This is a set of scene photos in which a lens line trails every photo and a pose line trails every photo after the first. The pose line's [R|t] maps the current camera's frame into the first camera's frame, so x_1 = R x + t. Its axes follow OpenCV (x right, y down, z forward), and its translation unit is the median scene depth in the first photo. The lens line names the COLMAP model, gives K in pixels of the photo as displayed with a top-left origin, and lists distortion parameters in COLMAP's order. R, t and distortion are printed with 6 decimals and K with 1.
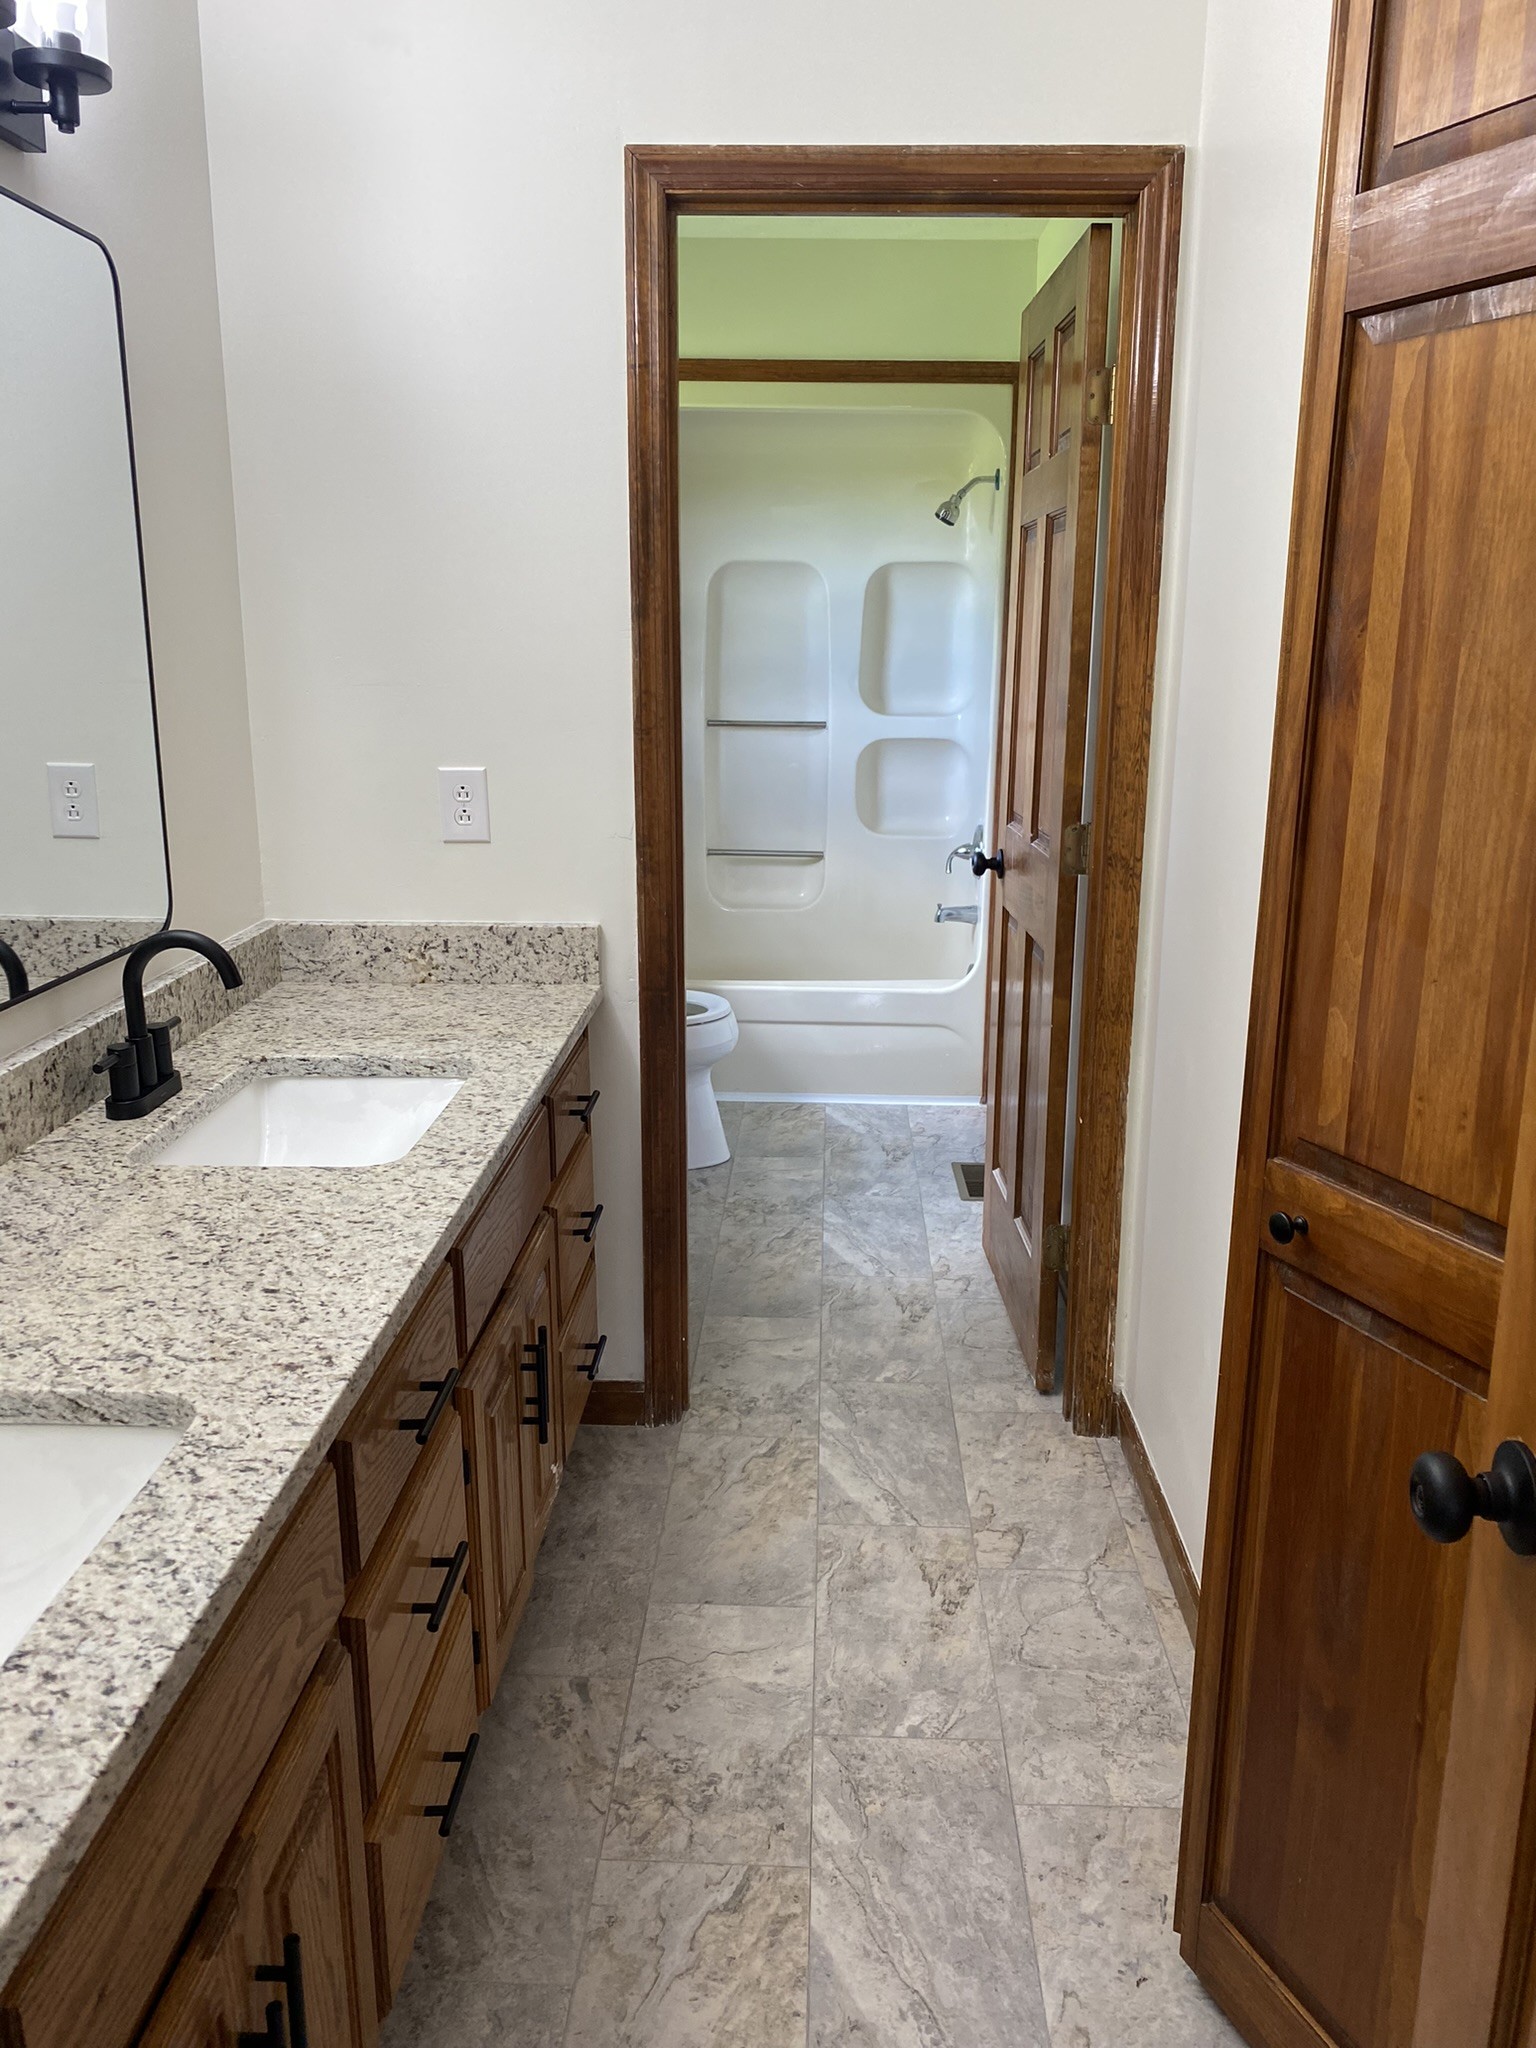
lens RADIAL K [[1565.4, 0, 791.3], [0, 1565.4, 993.8], [0, 0, 1]] dist [0.038646, -0.042413]
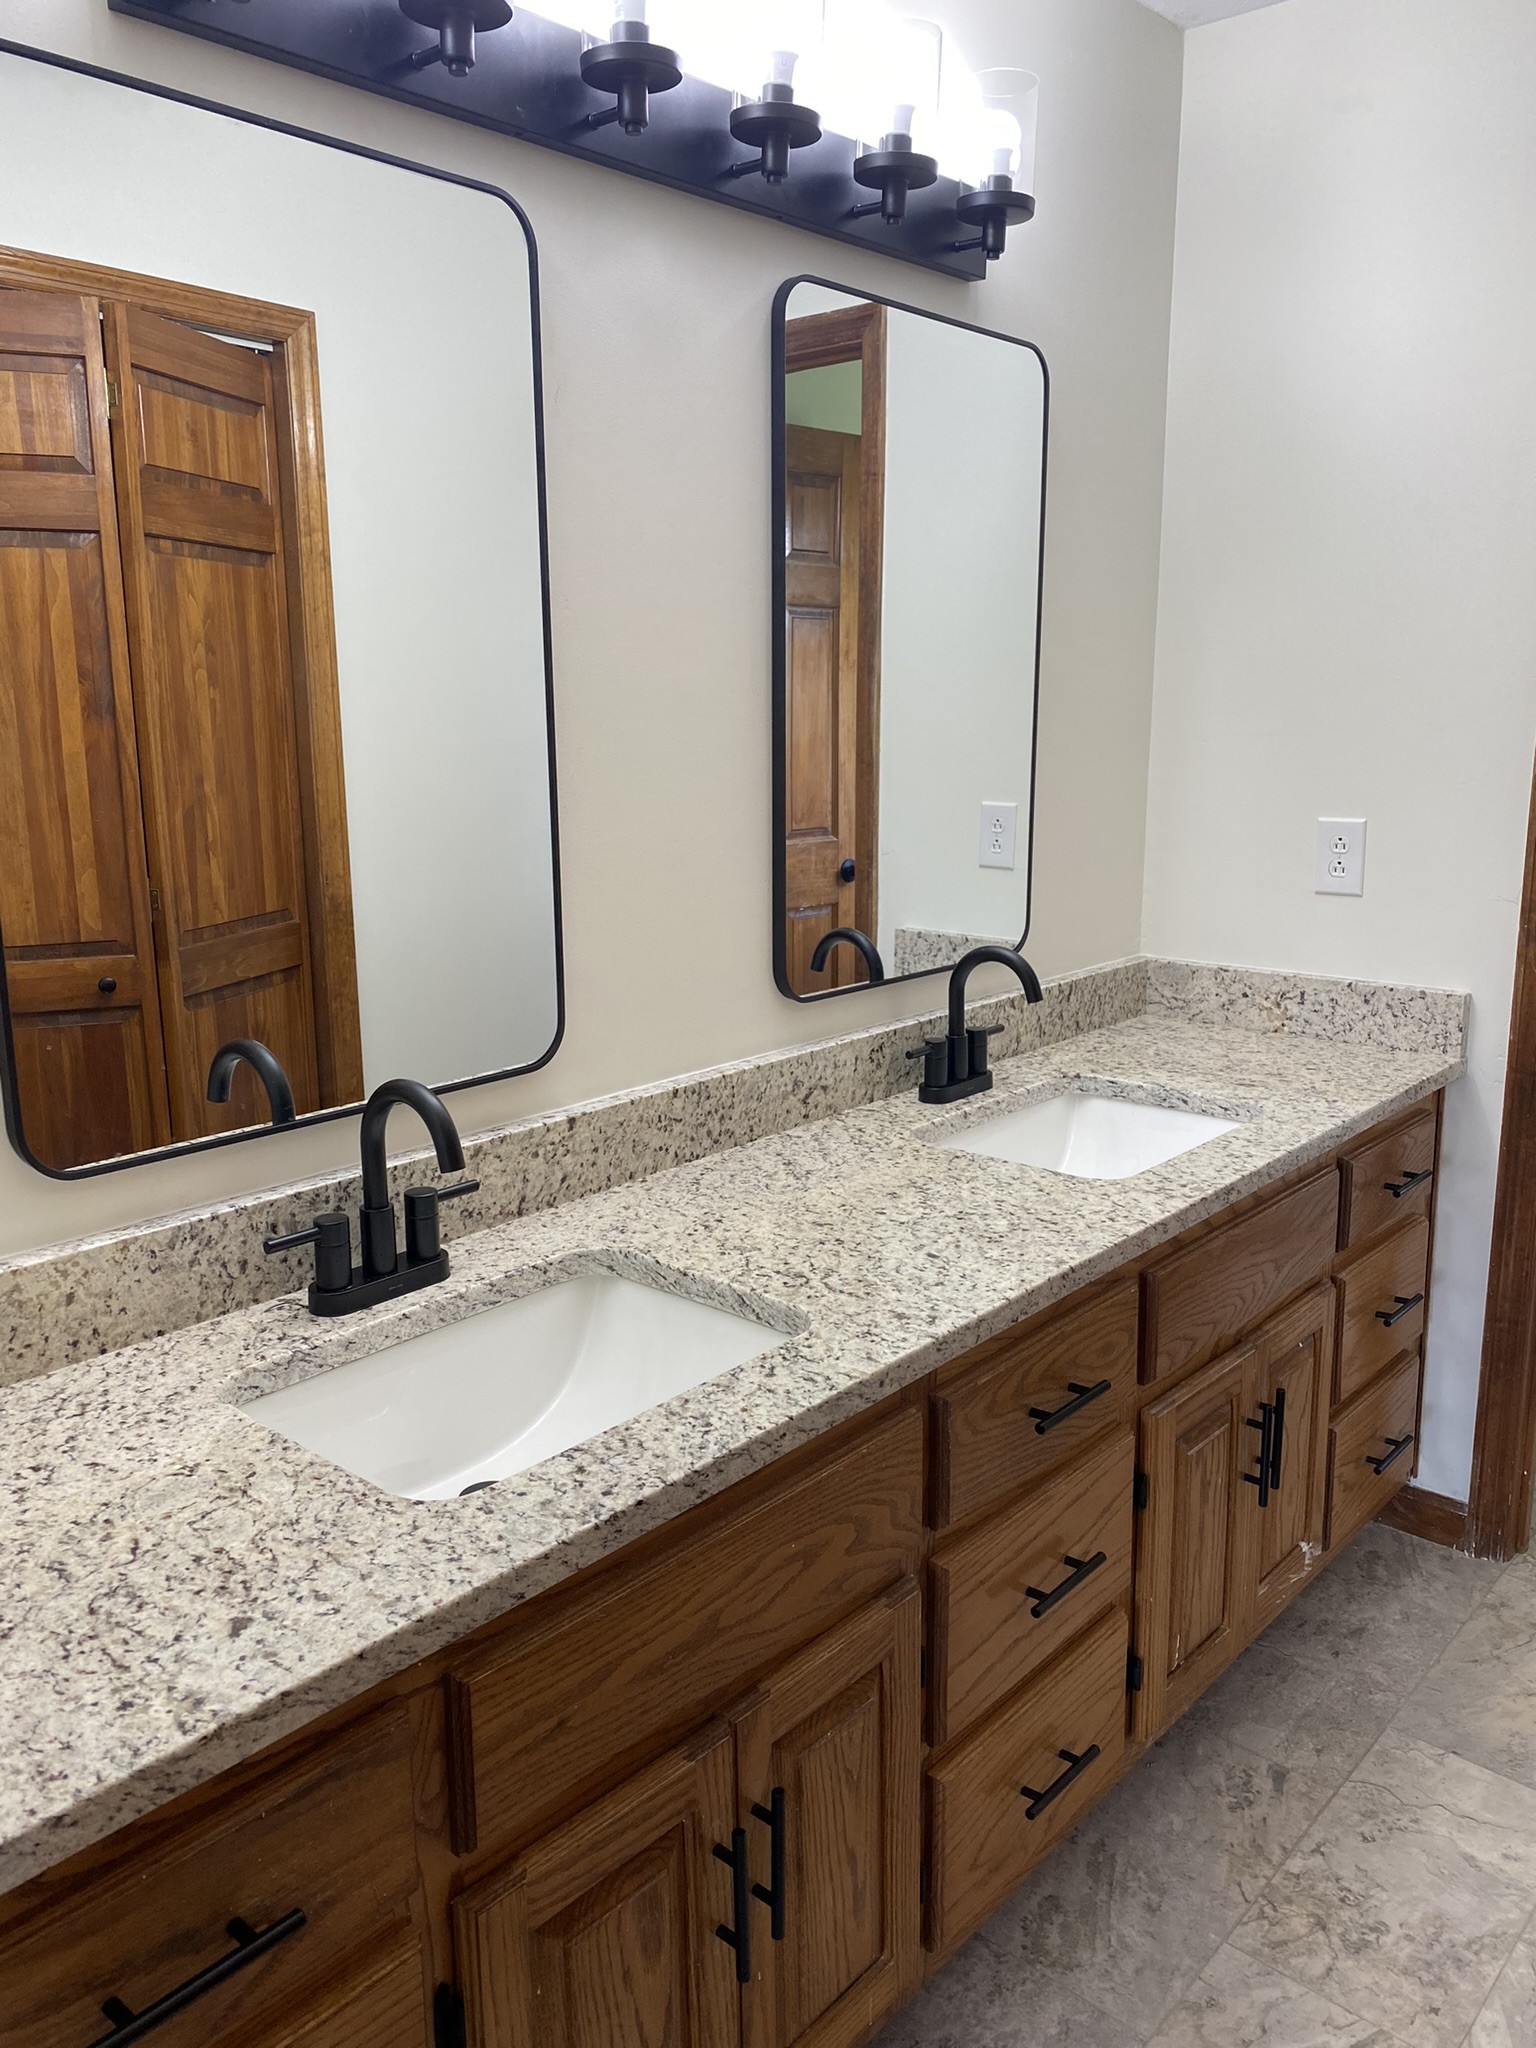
lens RADIAL K [[1548.5, 0, 763.5], [0, 1548.5, 998.4], [0, 0, 1]] dist [0.038771, -0.045411]
pose [[0.765079, 0.112402, -0.634051, 0.195219], [-0.137812, 0.990415, 0.009285, 0.010402], [0.629017, 0.080276, 0.773236, 0.042198]]
